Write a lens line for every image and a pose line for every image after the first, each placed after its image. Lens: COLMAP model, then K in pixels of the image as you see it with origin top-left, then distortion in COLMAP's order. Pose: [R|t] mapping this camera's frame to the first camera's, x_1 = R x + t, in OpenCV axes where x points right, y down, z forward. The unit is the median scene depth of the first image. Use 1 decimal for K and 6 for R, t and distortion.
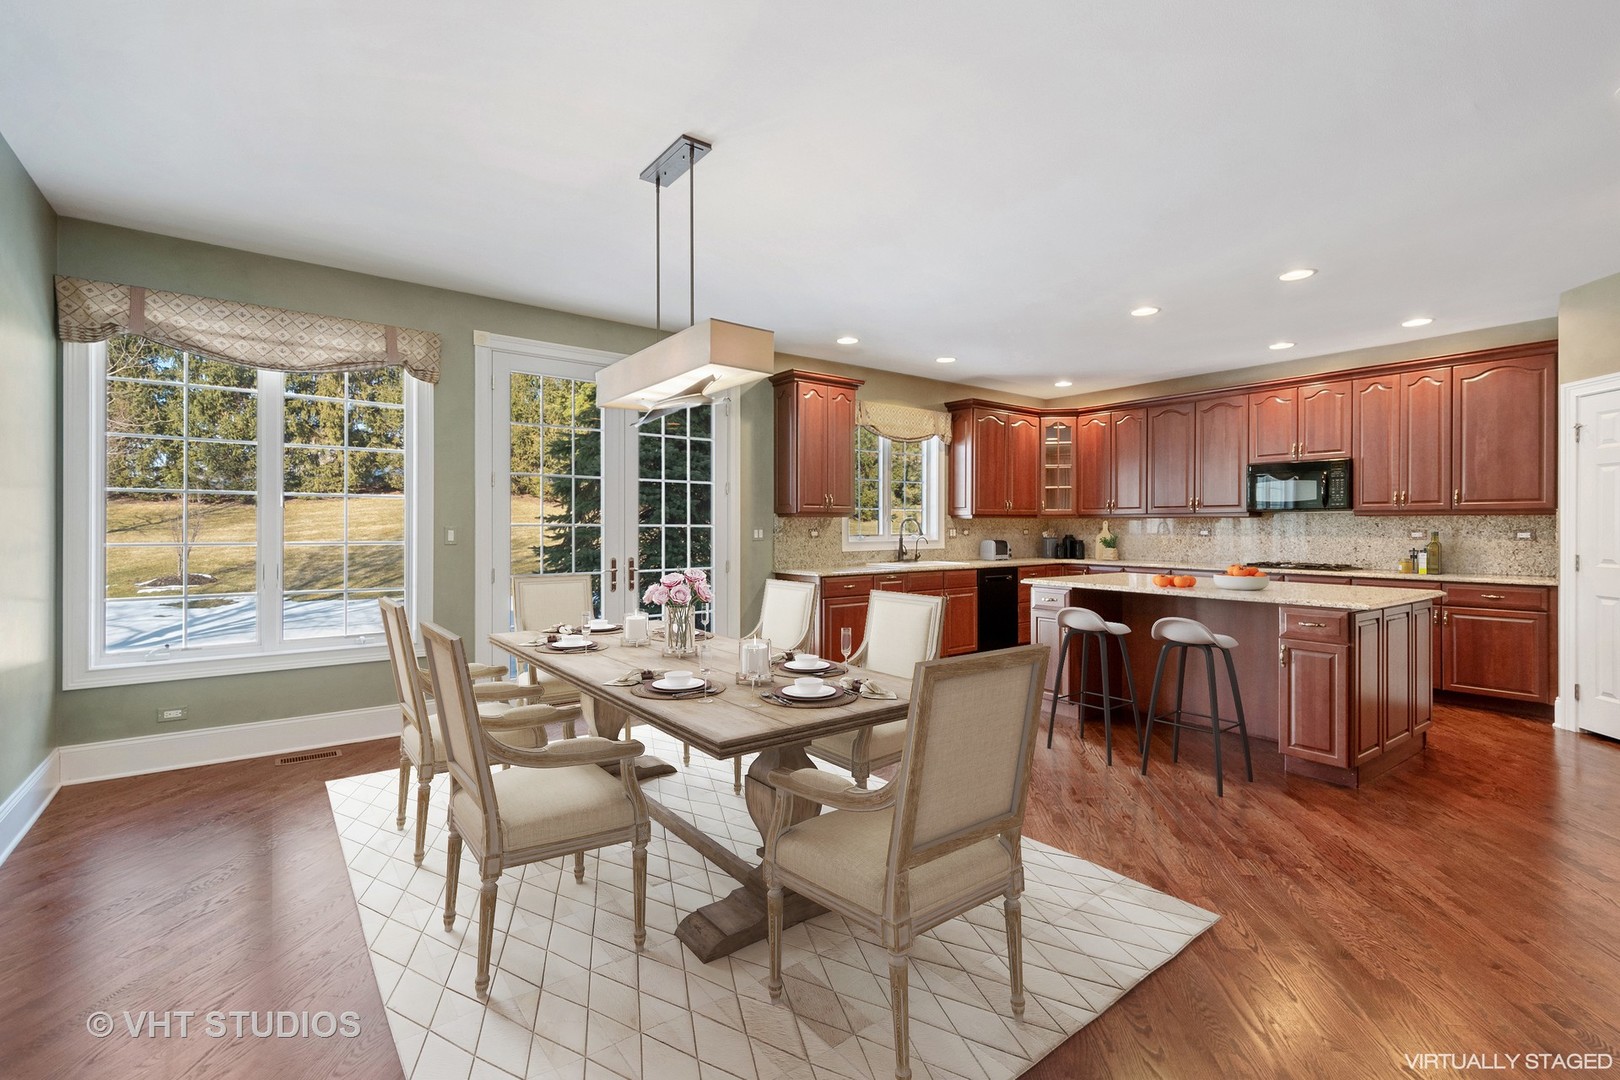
lens RADIAL K [[705.5, 0, 810.2], [0, 705.5, 532.3], [0, 0, 1]] dist [0.000799, 0.000393]
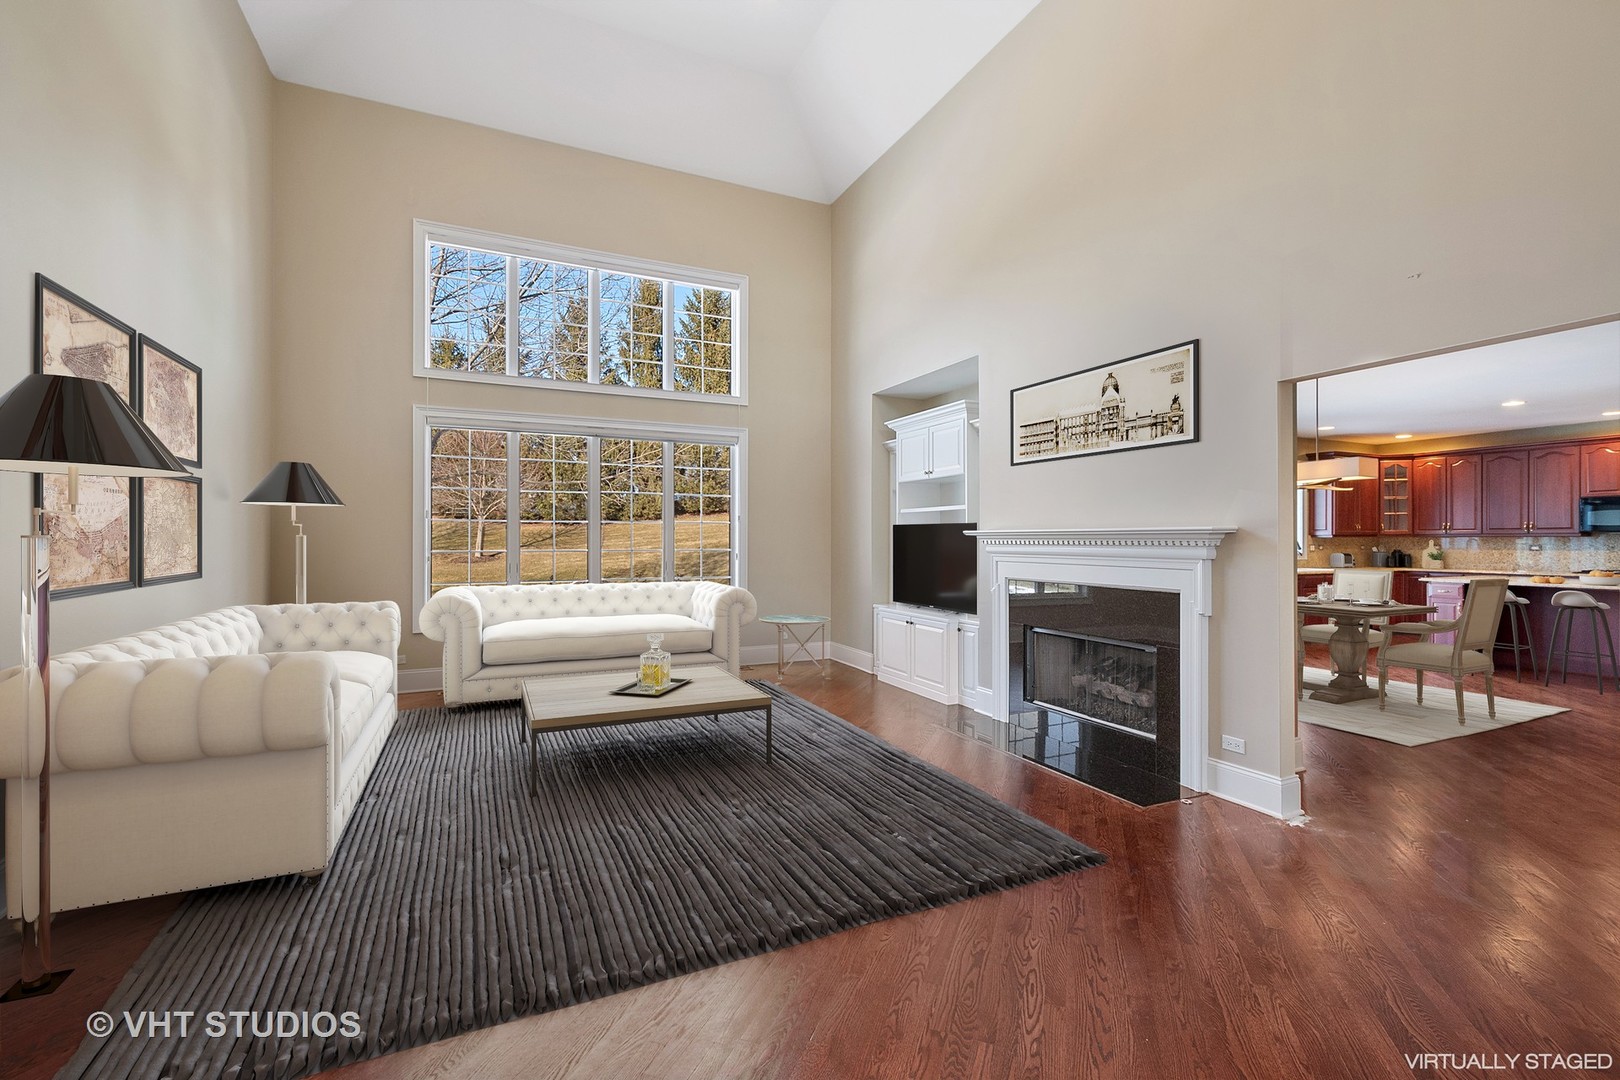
lens RADIAL K [[705.5, 0, 807.7], [0, 705.5, 542.9], [0, 0, 1]] dist [0.000799, 0.000393]
pose [[0.976349, -0.000730, -0.216201, -0.461518], [-0.000858, 0.999973, -0.007249, 0.001380], [0.216201, 0.007263, 0.976322, -0.555749]]
